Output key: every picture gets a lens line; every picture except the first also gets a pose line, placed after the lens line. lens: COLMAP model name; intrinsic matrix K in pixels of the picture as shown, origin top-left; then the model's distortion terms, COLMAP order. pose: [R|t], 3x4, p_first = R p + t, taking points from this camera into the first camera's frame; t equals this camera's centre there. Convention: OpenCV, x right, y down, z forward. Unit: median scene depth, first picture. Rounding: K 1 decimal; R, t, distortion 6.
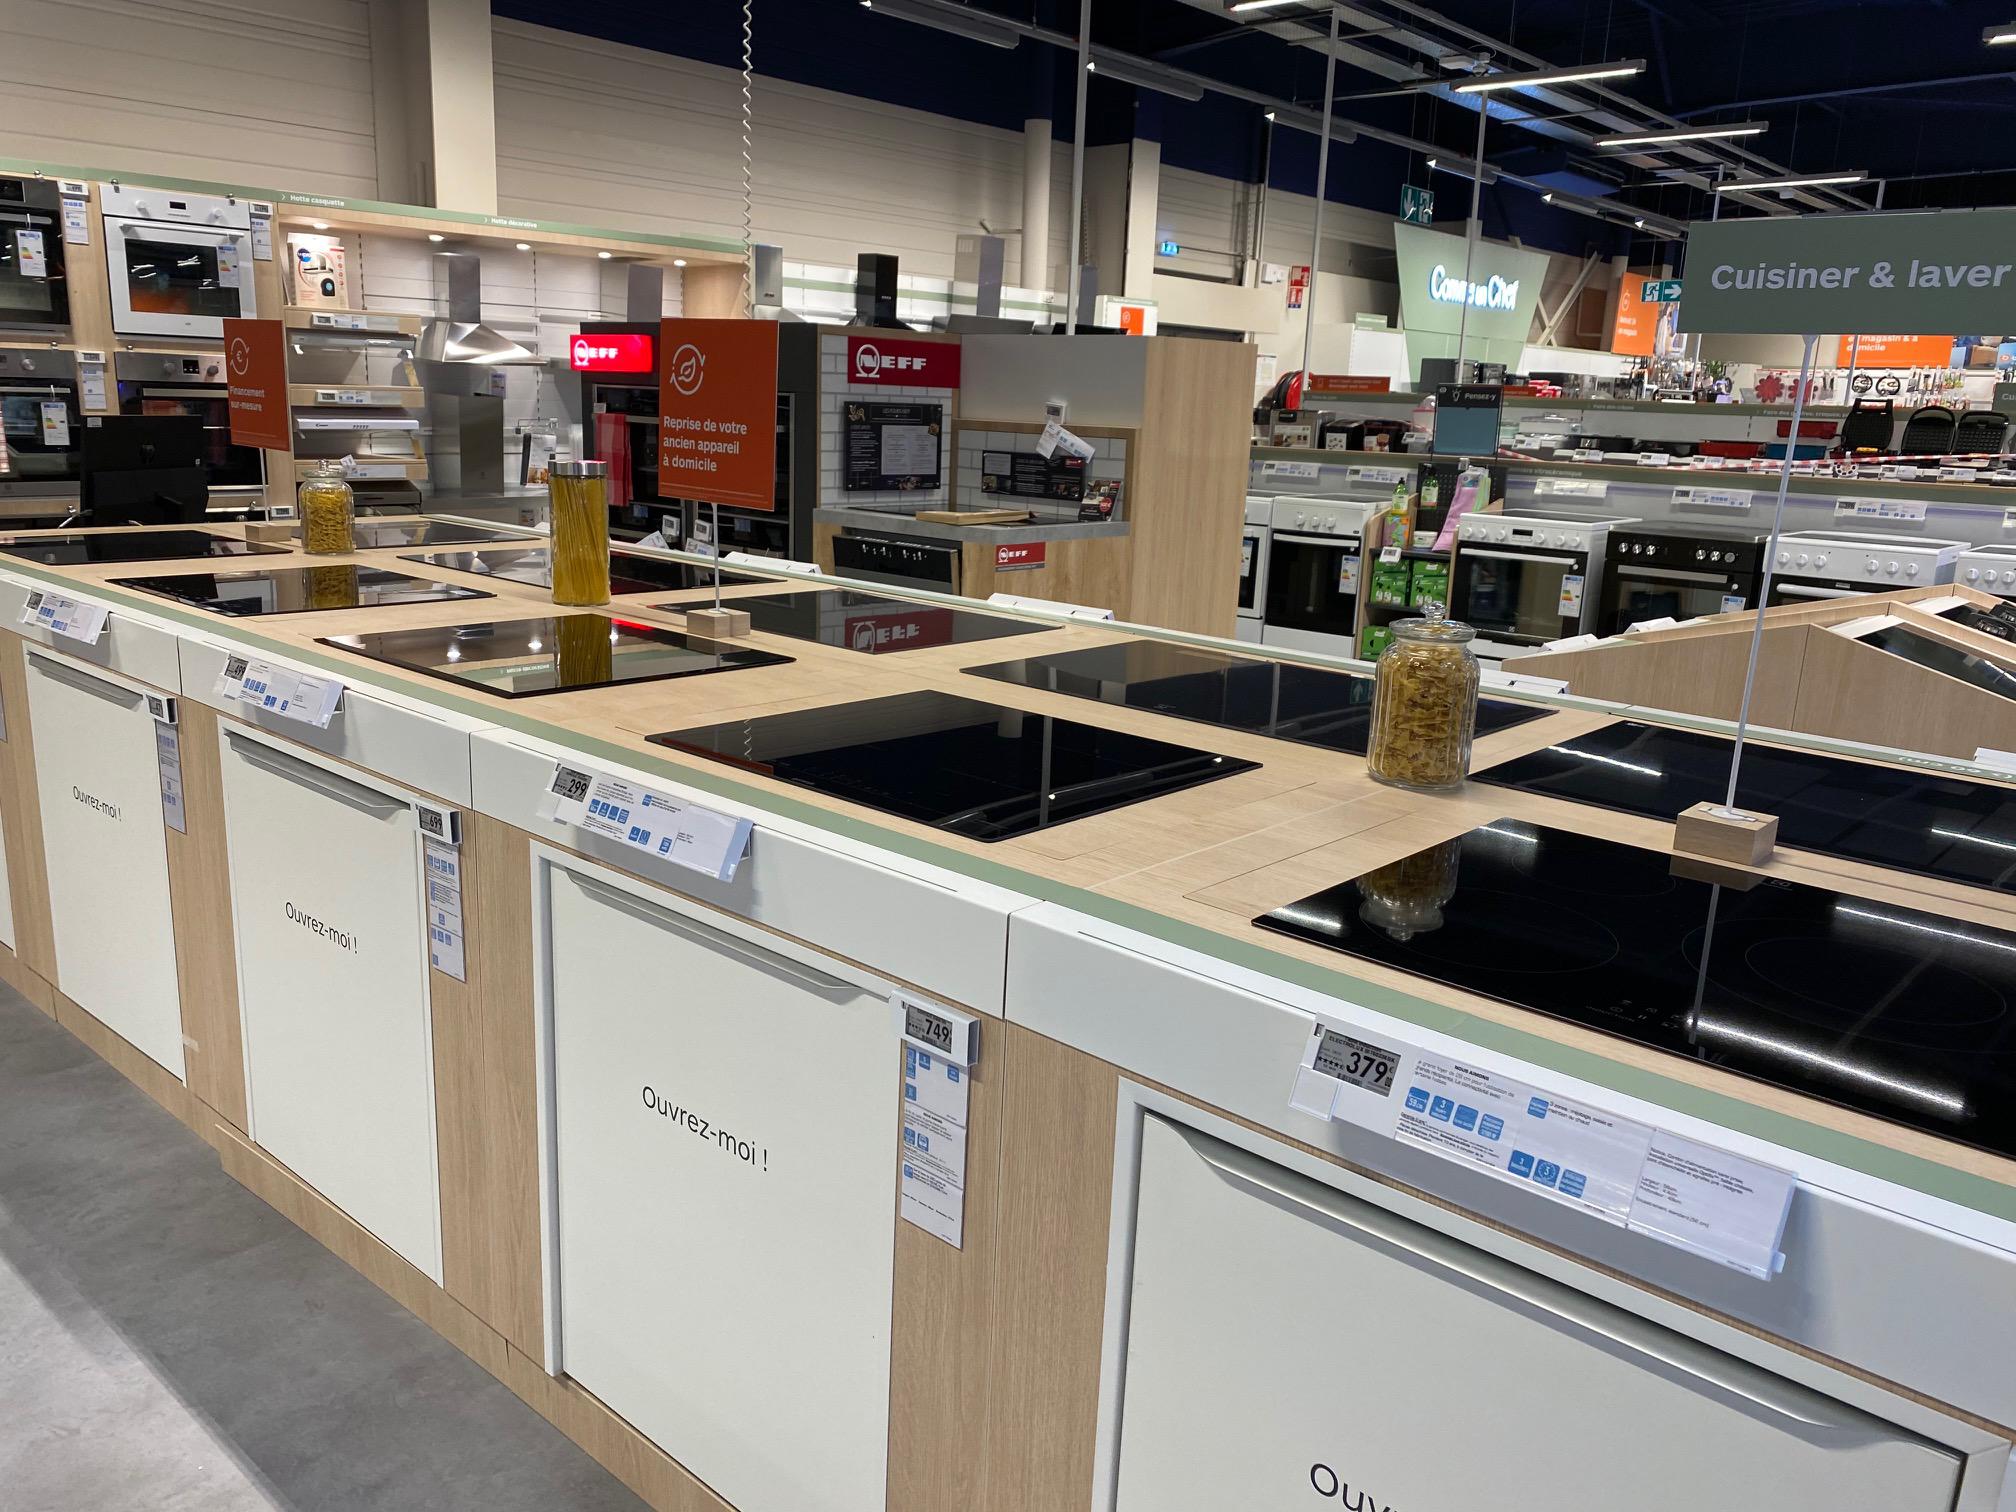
lens RADIAL K [[1535.4, 0, 954.7], [0, 1535.4, 752.2], [0, 0, 1]] dist [0.000923, 0.011758]
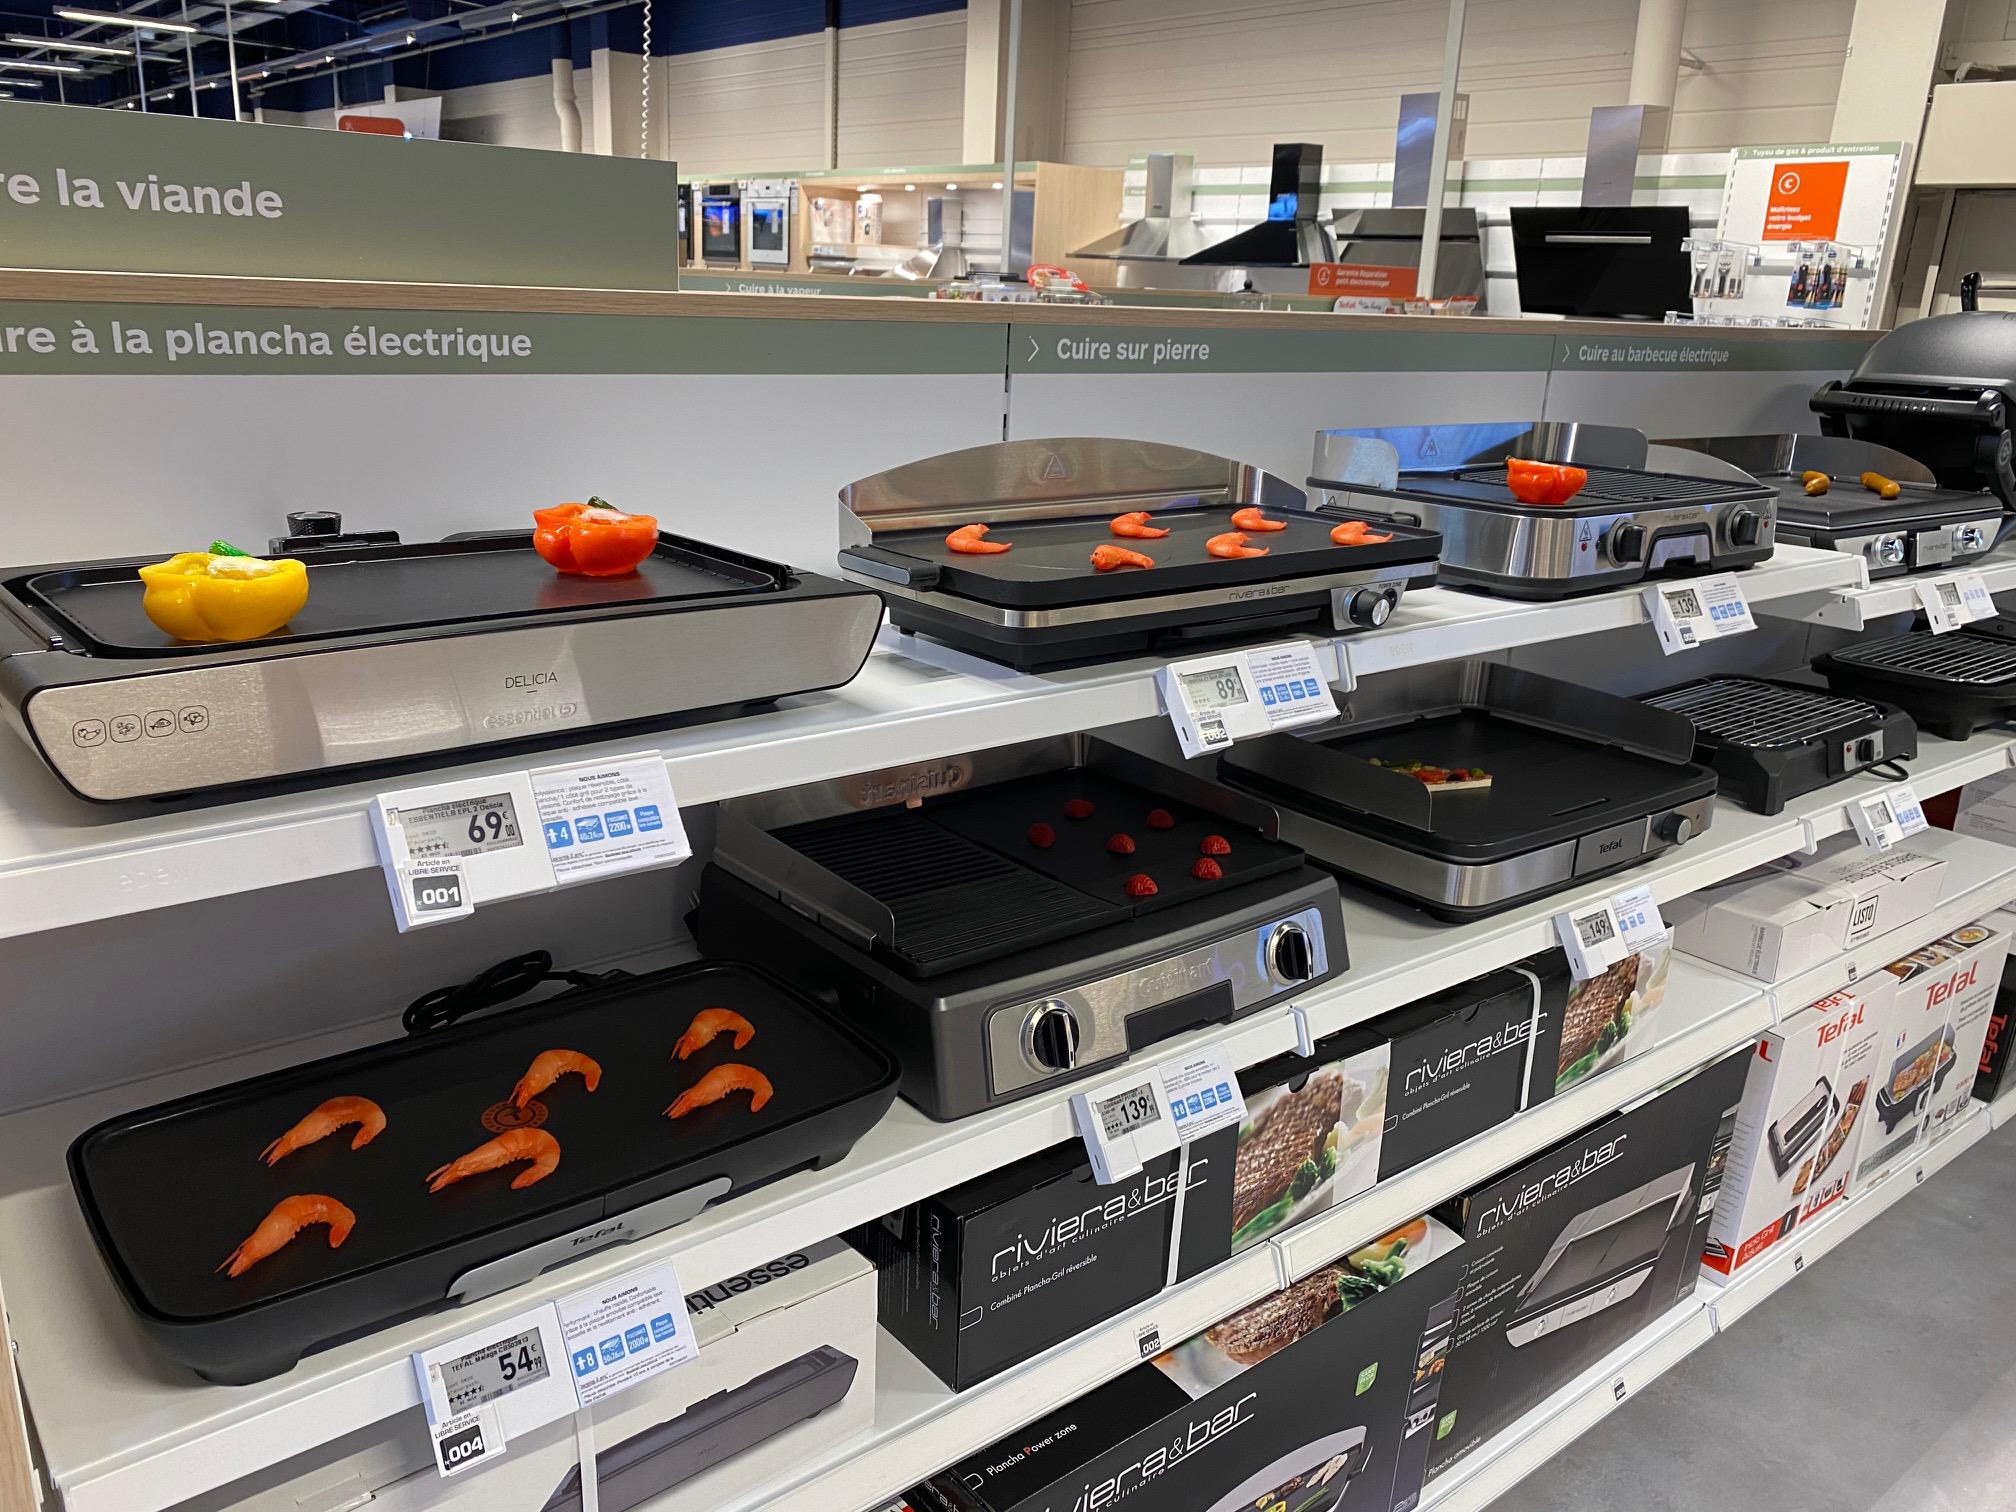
lens RADIAL K [[1553.6, 0, 1008.0], [0, 1553.6, 756.0], [0, 0, 1]] dist [0.032035, -0.002242]
pose [[-0.134191, 0.252297, -0.958300, 1.032792], [-0.276390, 0.919142, 0.280690, -0.255953], [0.951631, 0.302531, -0.053608, 1.191497]]
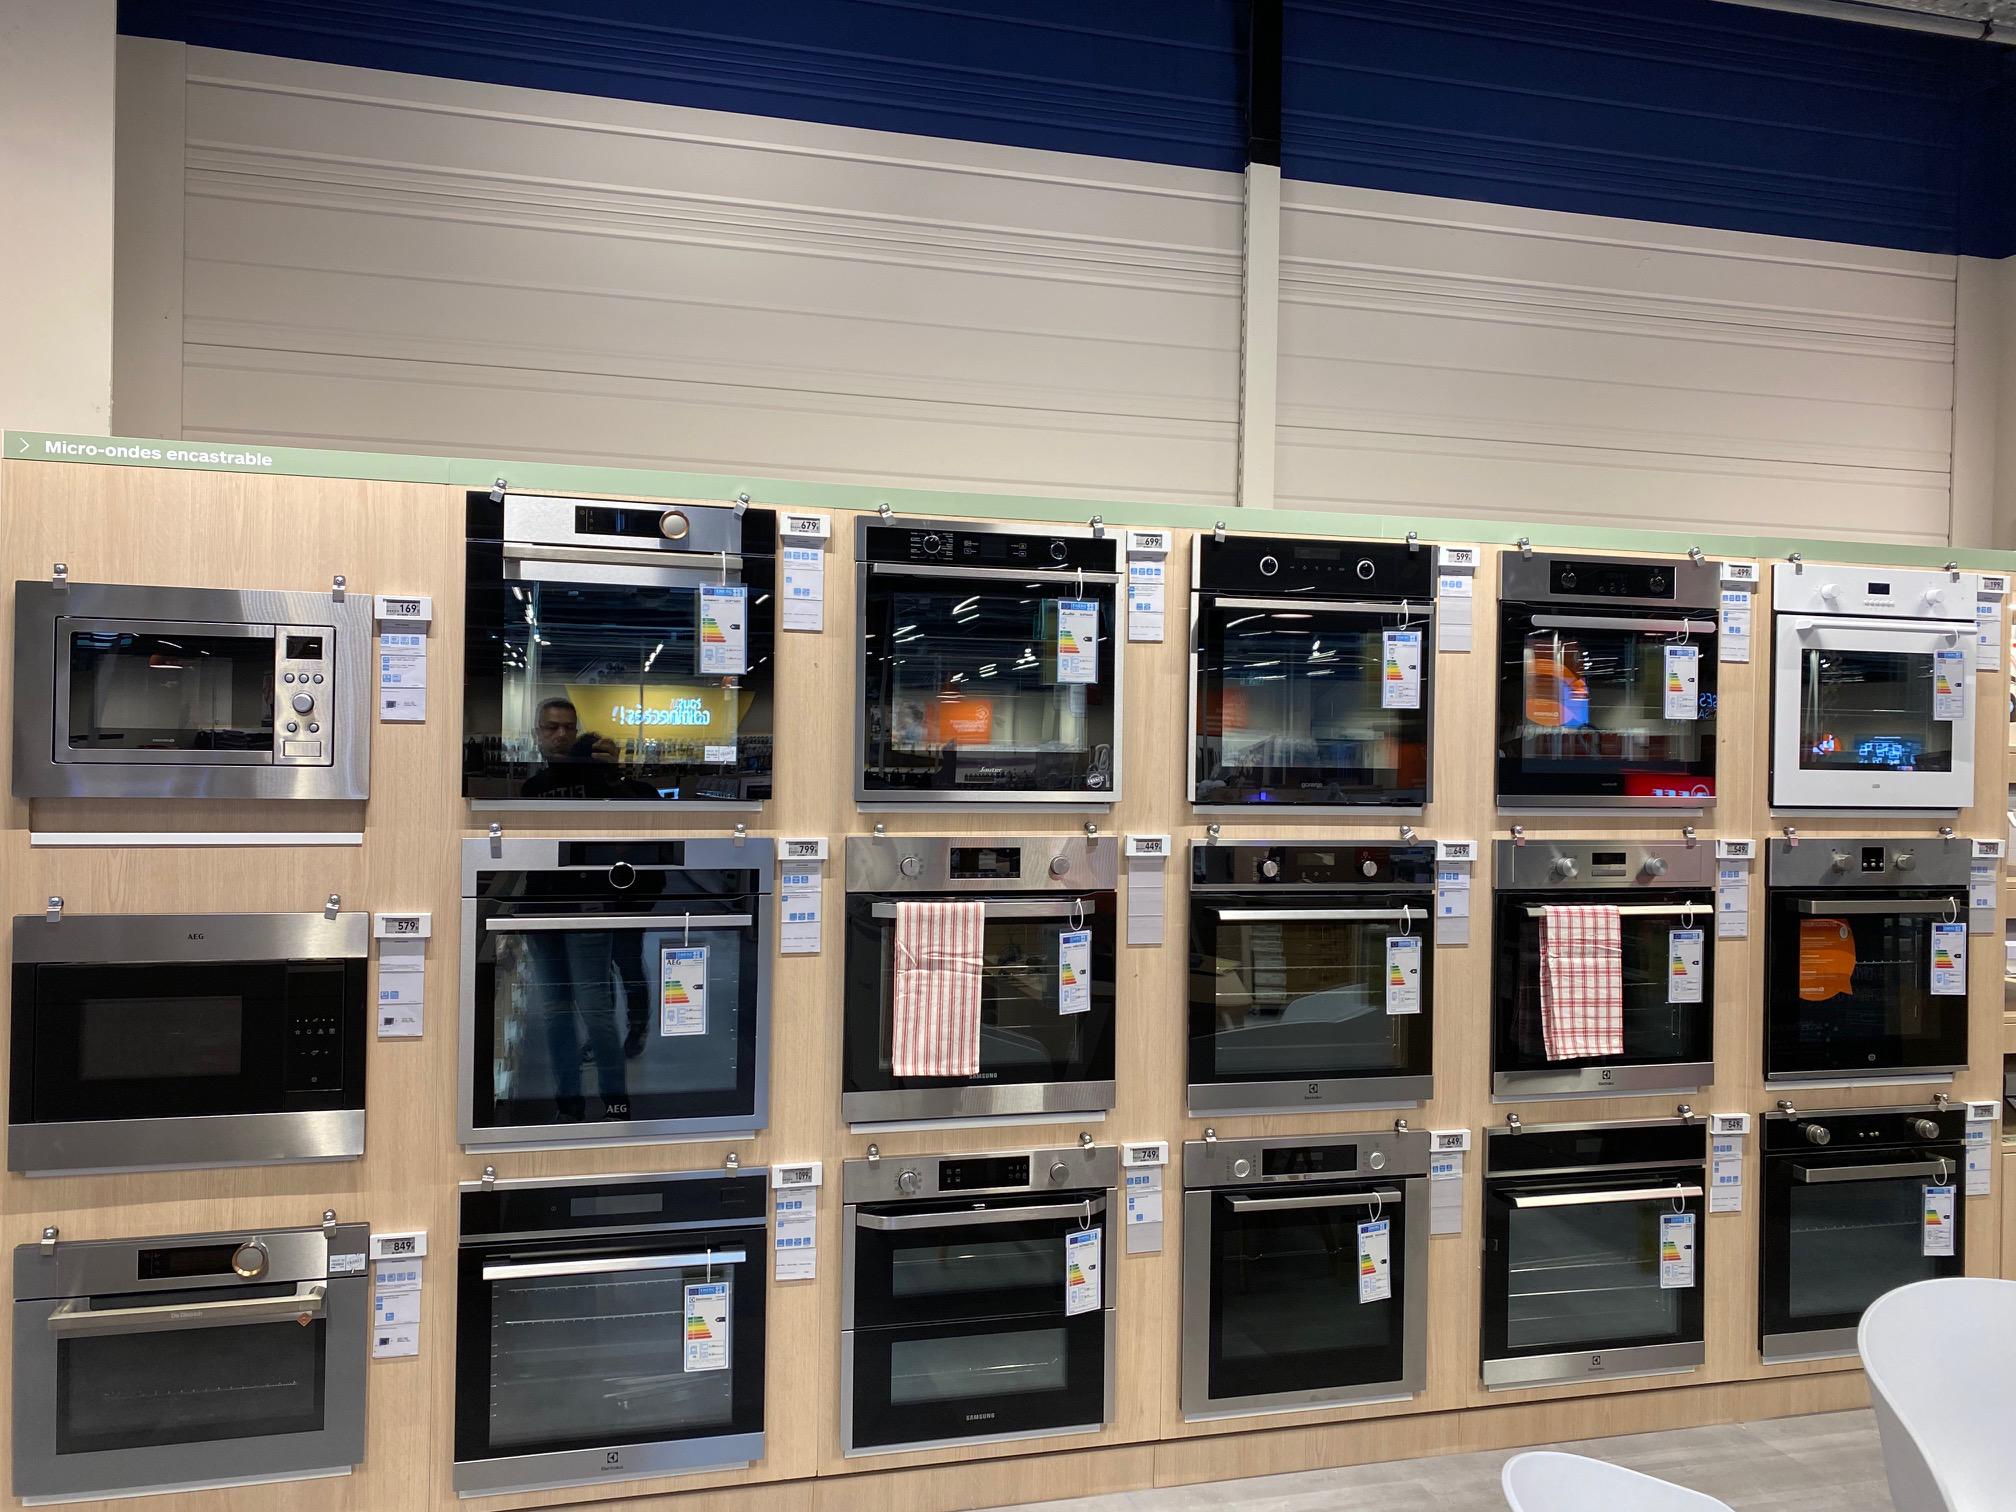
lens RADIAL K [[1555.1, 0, 1008.0], [0, 1555.1, 756.0], [0, 0, 1]] dist [0.040478, -0.061913]
pose [[0.850434, -0.024864, -0.525494, -0.363902], [-0.104966, 0.970778, -0.215805, -0.101903], [0.515504, 0.238687, 0.822973, 0.277667]]
